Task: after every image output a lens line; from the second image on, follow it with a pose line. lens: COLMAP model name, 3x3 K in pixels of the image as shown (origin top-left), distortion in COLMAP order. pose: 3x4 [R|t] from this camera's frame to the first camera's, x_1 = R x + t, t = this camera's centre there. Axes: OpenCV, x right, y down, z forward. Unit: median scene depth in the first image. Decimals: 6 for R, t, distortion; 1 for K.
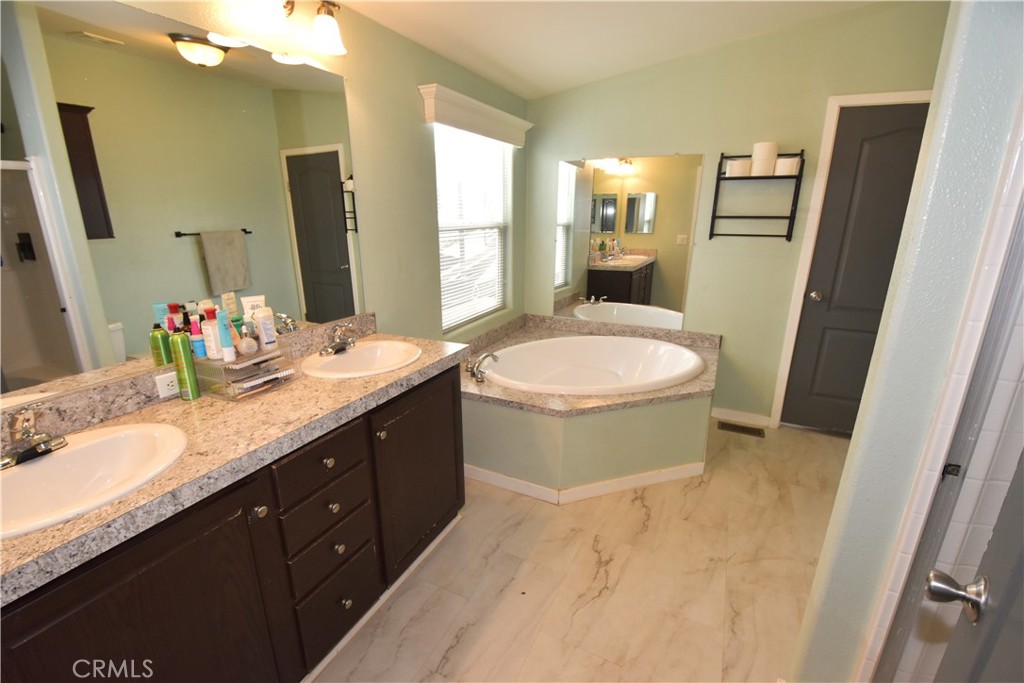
lens RADIAL K [[452.2, 0, 494.7], [0, 452.2, 349.2], [0, 0, 1]] dist [0.001390, -0.012603]
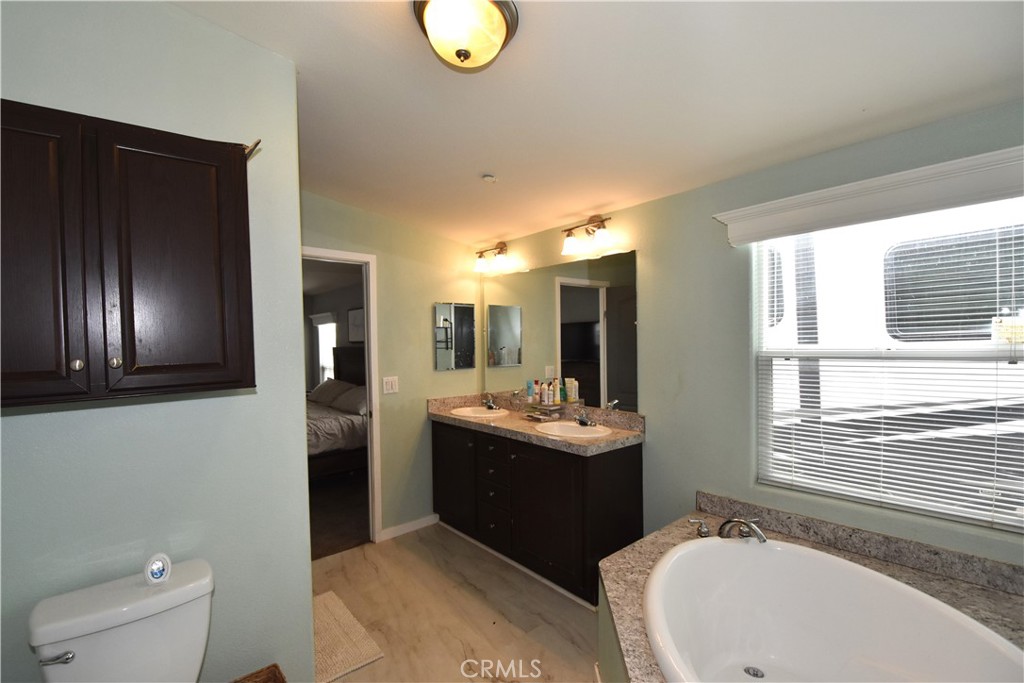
lens RADIAL K [[452.2, 0, 494.7], [0, 452.2, 349.2], [0, 0, 1]] dist [0.001390, -0.012603]
pose [[-0.407984, 0.012327, -0.912906, 1.149129], [-0.246426, 0.961311, 0.123110, -0.347364], [0.879104, 0.275191, -0.389162, 1.200694]]
